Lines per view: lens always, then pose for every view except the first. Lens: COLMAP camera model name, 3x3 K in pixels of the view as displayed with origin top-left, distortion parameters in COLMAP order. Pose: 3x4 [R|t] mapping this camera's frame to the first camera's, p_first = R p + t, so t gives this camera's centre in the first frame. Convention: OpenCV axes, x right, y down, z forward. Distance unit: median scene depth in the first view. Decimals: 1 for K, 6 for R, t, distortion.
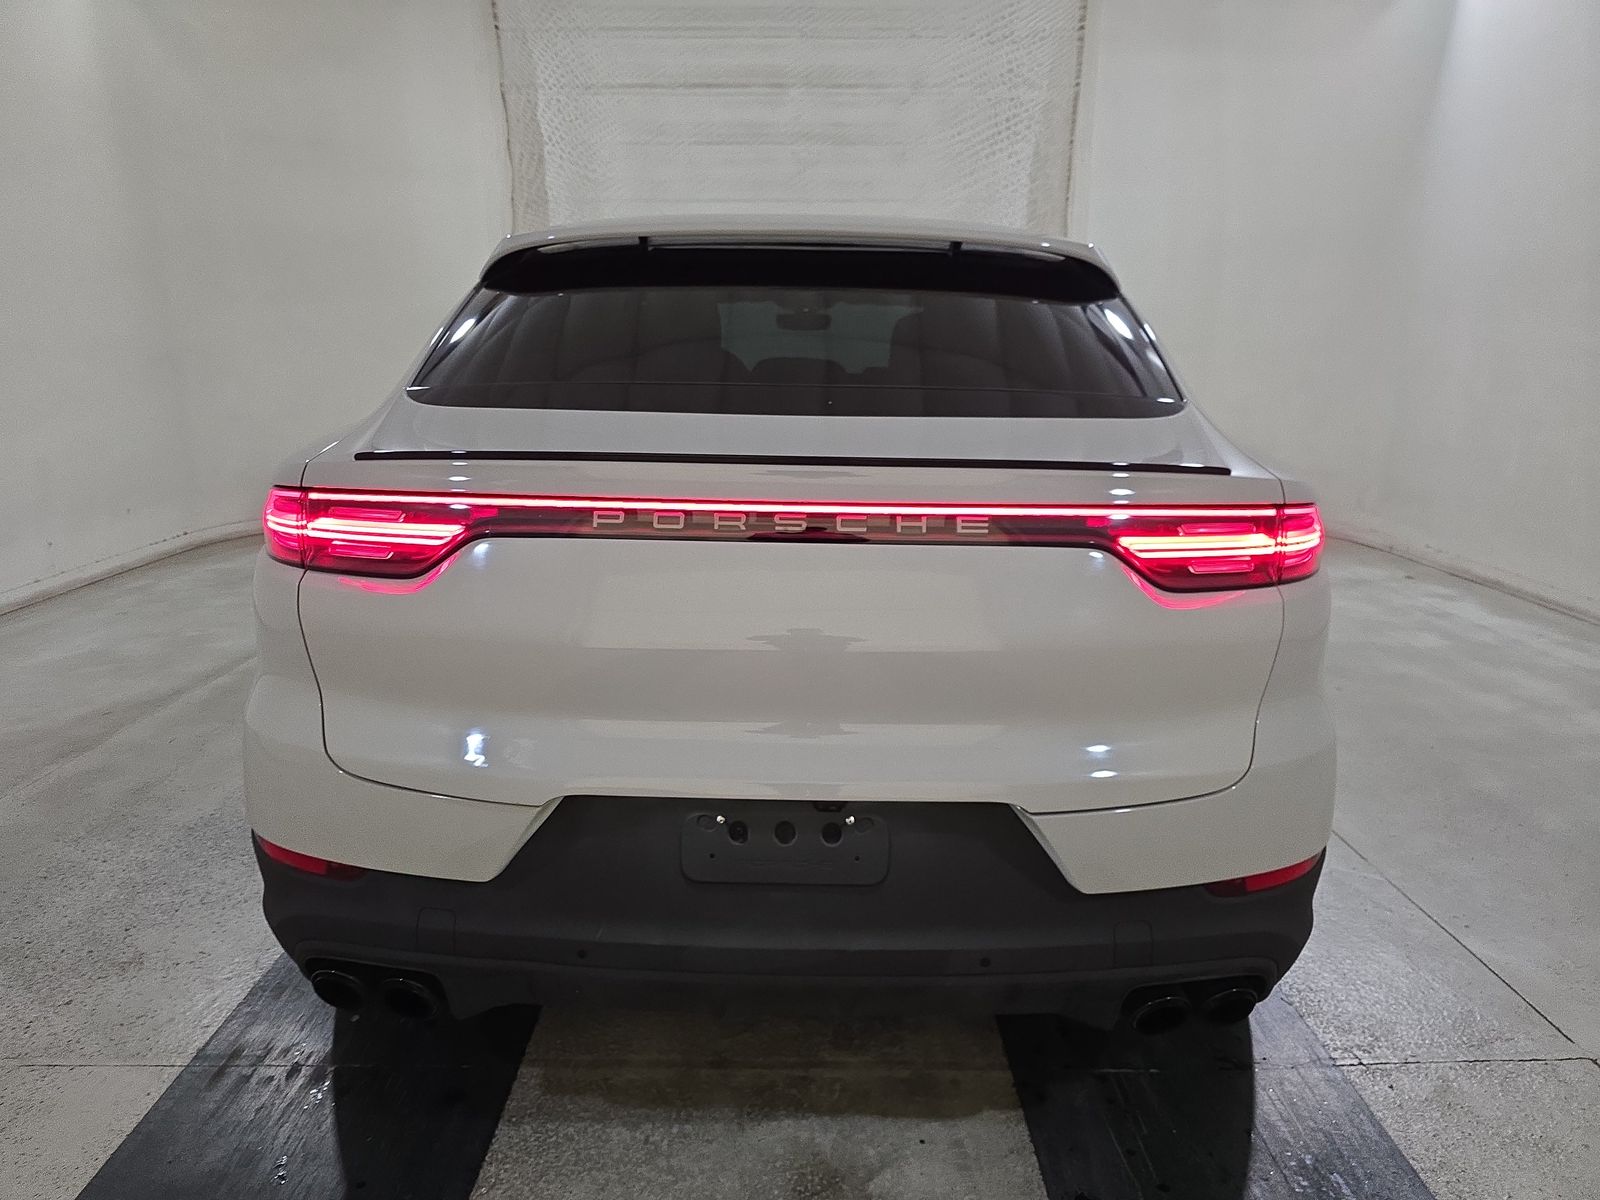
lens RADIAL K [[1081.7, 0, 811.0], [0, 1081.7, 602.8], [0, 0, 1]] dist [0.024756, -0.029156]
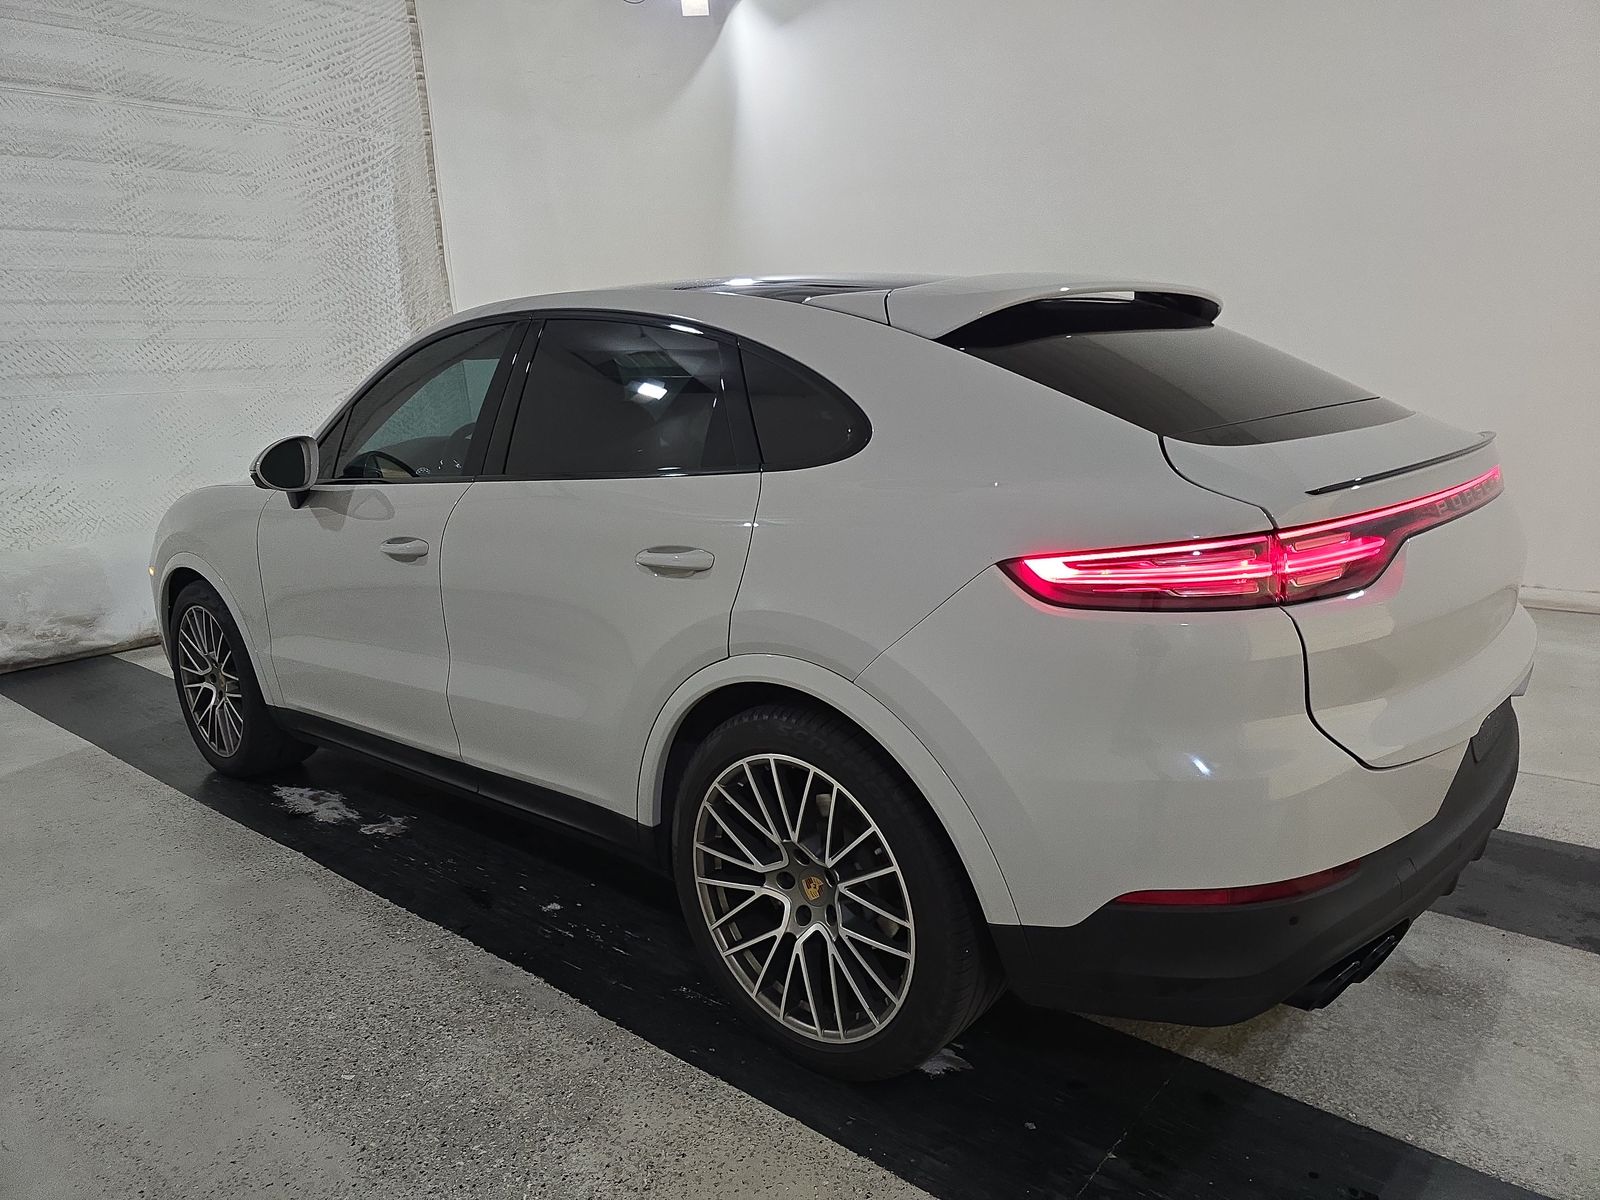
lens RADIAL K [[1081.7, 0, 806.0], [0, 1081.7, 597.6], [0, 0, 1]] dist [0.024756, -0.029156]
pose [[0.648530, -0.191774, 0.736635, -0.338785], [0.220866, 0.973518, 0.058994, -0.047381], [-0.728442, 0.124438, 0.673712, 0.133228]]
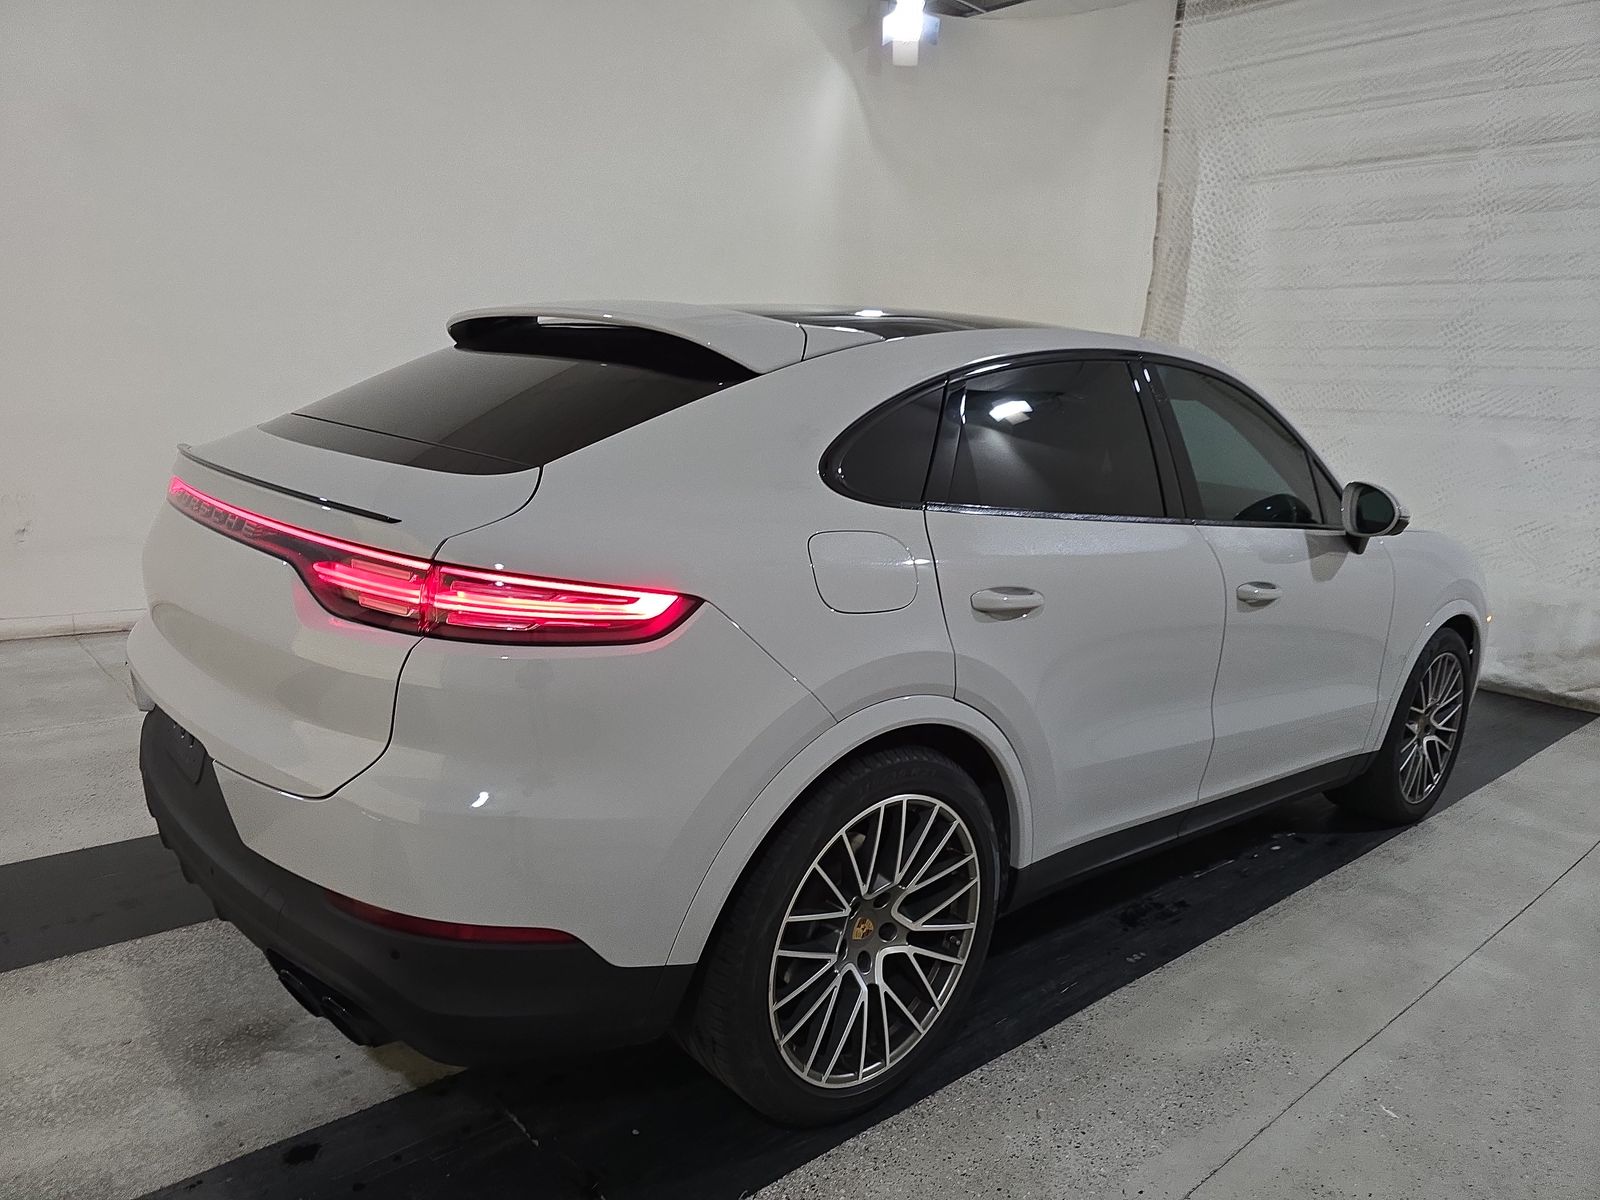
lens RADIAL K [[1081.7, 0, 807.8], [0, 1081.7, 603.3], [0, 0, 1]] dist [0.024756, -0.029156]
pose [[0.664859, 0.171739, -0.726958, 0.303741], [-0.231819, 0.972597, 0.017754, -0.031657], [0.710087, 0.156718, 0.686452, 0.116755]]
